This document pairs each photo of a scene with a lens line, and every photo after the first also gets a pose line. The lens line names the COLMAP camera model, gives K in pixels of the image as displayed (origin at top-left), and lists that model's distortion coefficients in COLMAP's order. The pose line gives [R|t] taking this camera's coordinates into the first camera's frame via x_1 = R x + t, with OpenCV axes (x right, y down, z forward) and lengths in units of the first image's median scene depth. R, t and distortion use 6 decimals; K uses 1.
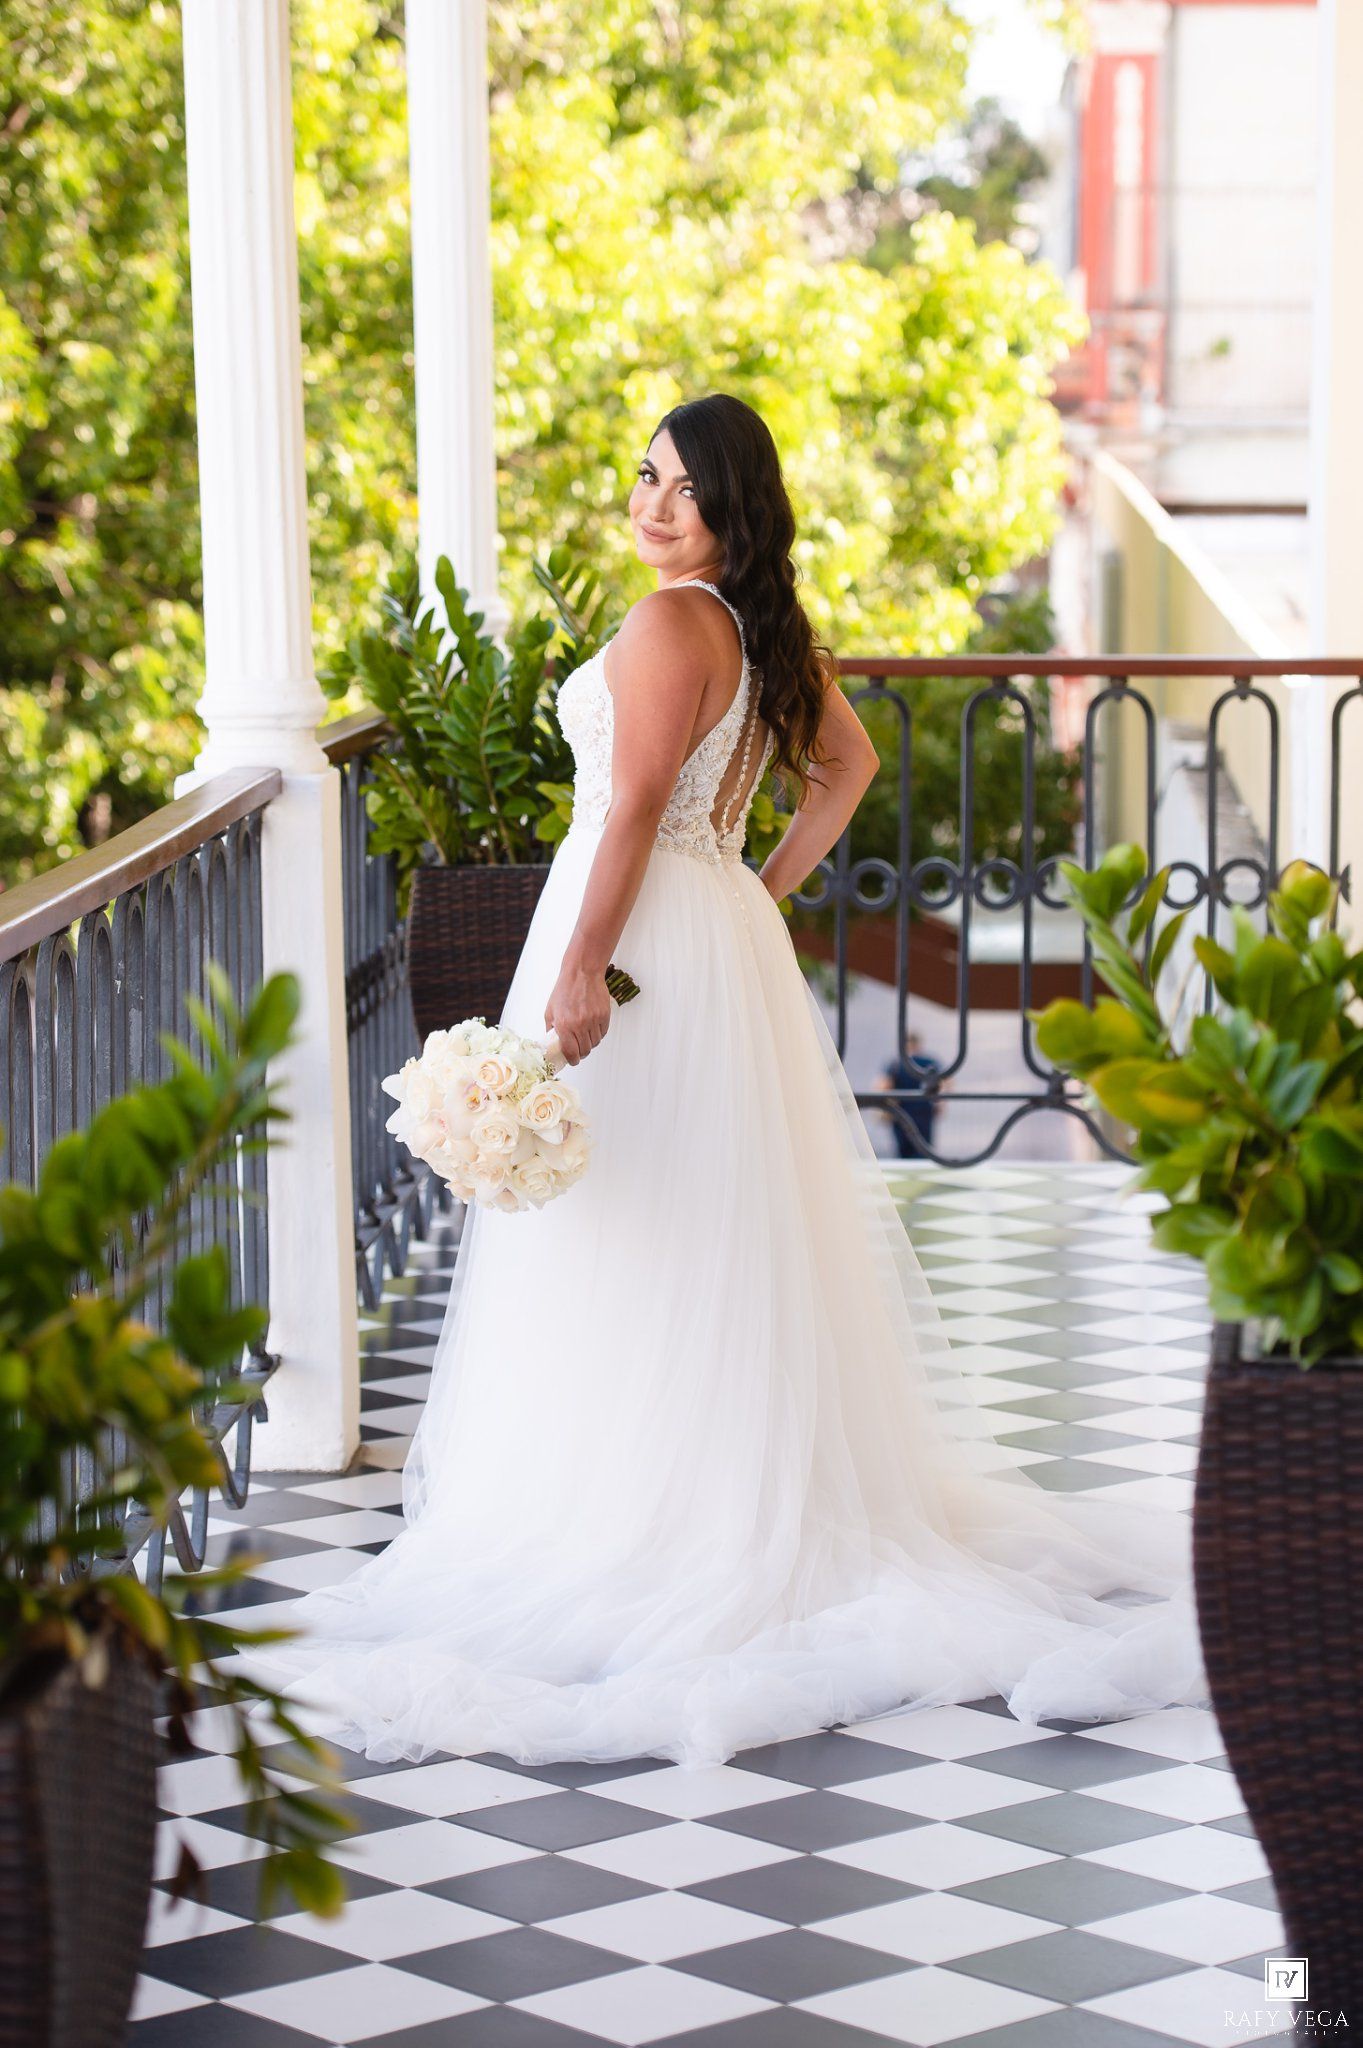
lens RADIAL K [[5134.4, 0, 724.5], [0, 5134.4, 963.3], [0, 0, 1]] dist [0.015576, 0.420325]
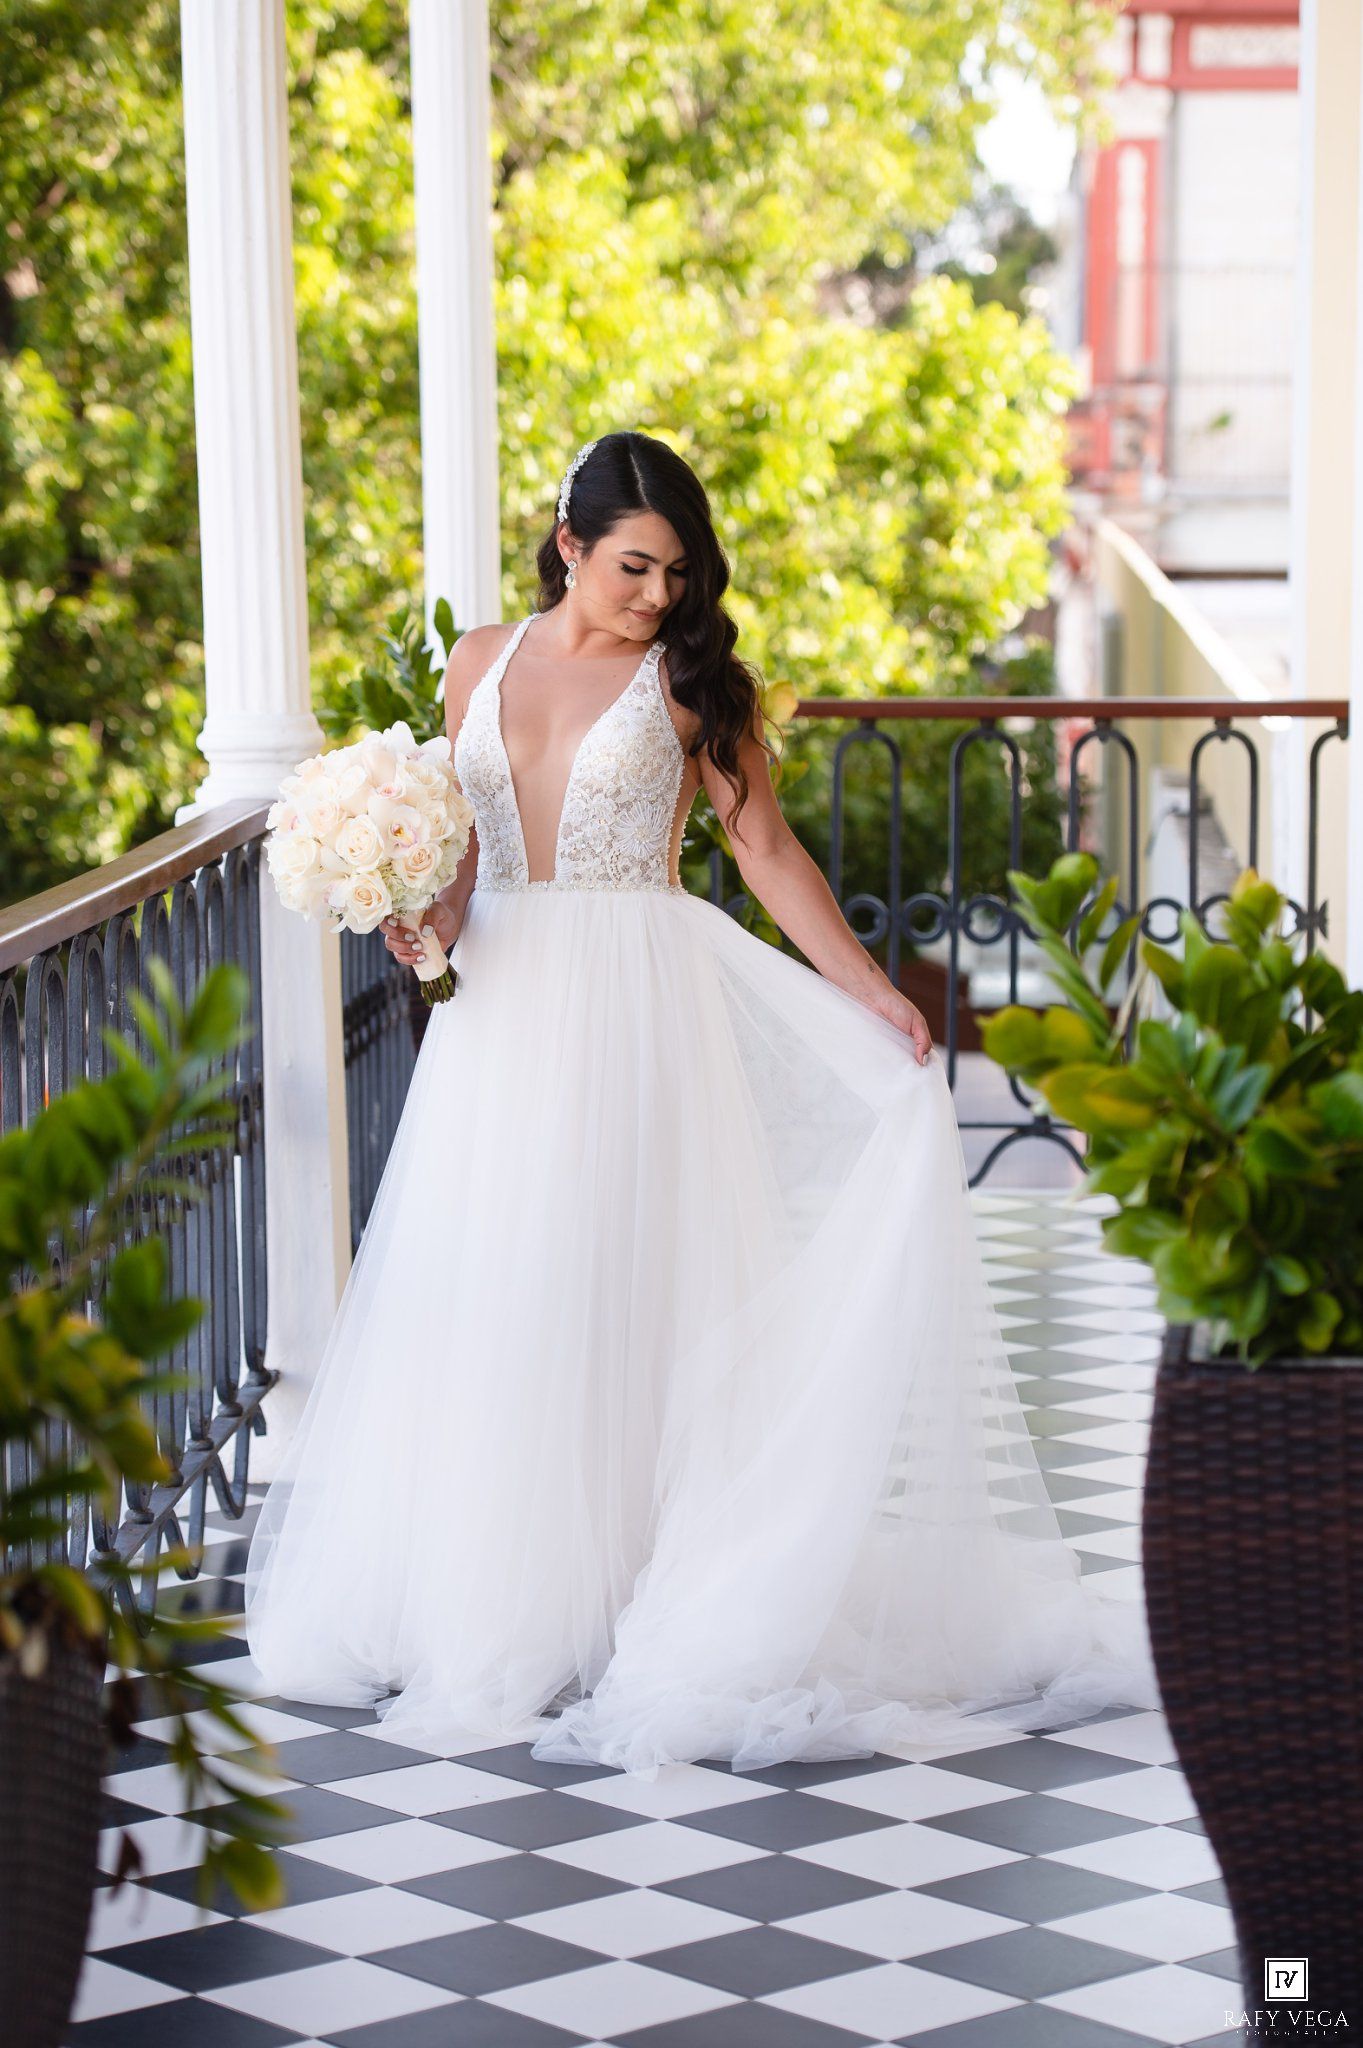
lens RADIAL K [[4907.6, 0, 686.8], [0, 4907.6, 1029.3], [0, 0, 1]] dist [0.030733, 0.661285]
pose [[0.999922, -0.000066, -0.012477, 0.006591], [0.000104, 0.999995, 0.003070, 0.004240], [0.012477, -0.003071, 0.999917, 0.015109]]
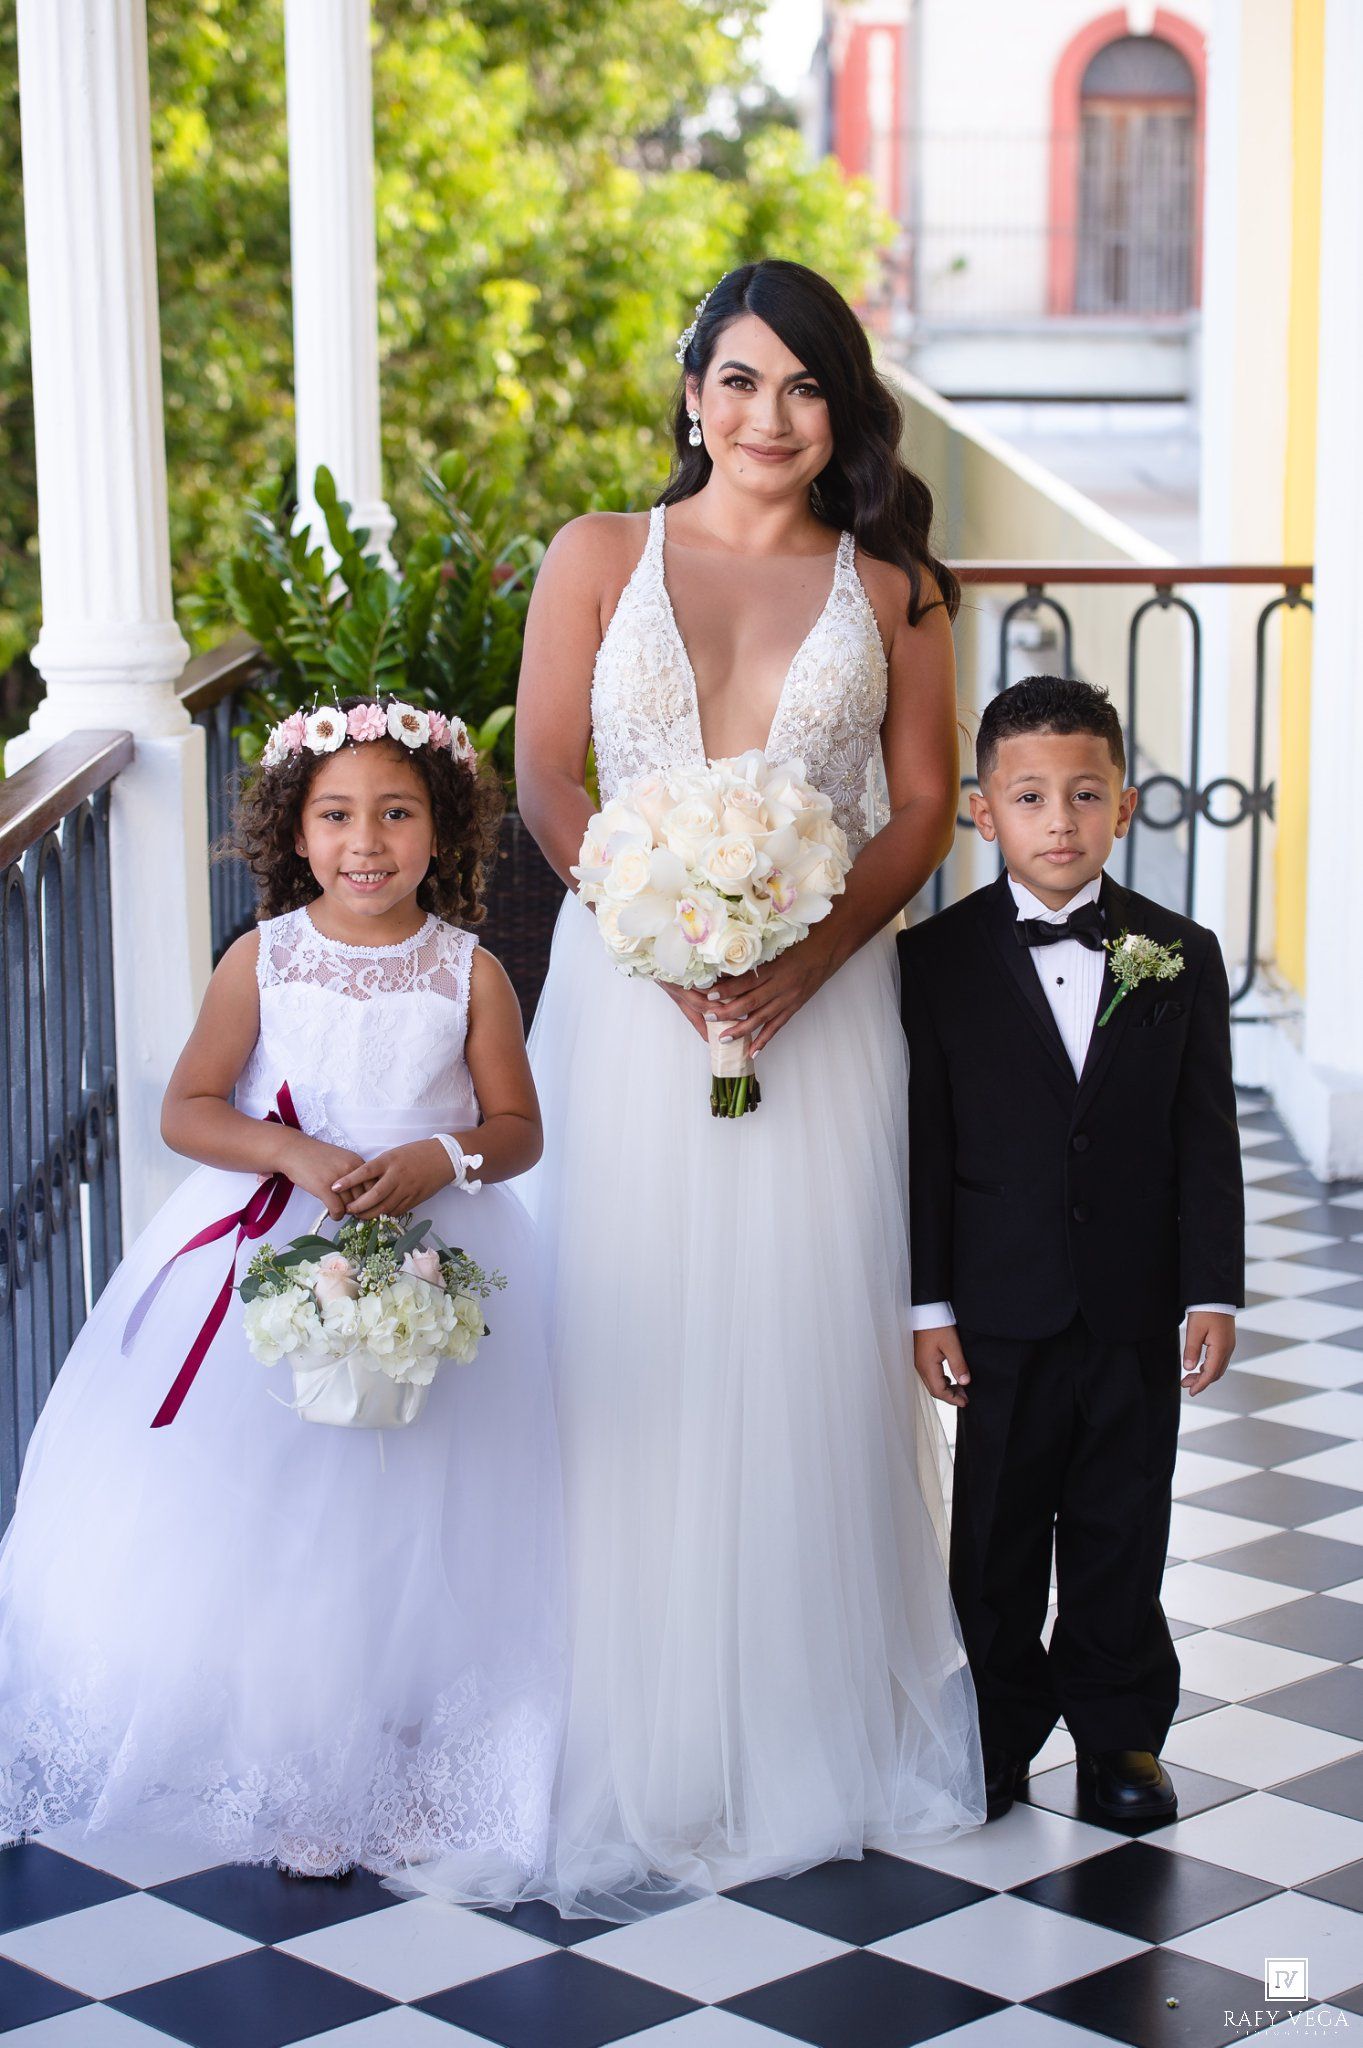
lens RADIAL K [[4043.3, 0, 646.8], [0, 4043.3, 1023.9], [0, 0, 1]] dist [-0.255276, 1.856224]
pose [[0.999666, -0.006159, 0.025079, -0.017043], [0.004479, 0.997777, 0.066498, -0.029000], [-0.025433, -0.066363, 0.997471, 0.298198]]
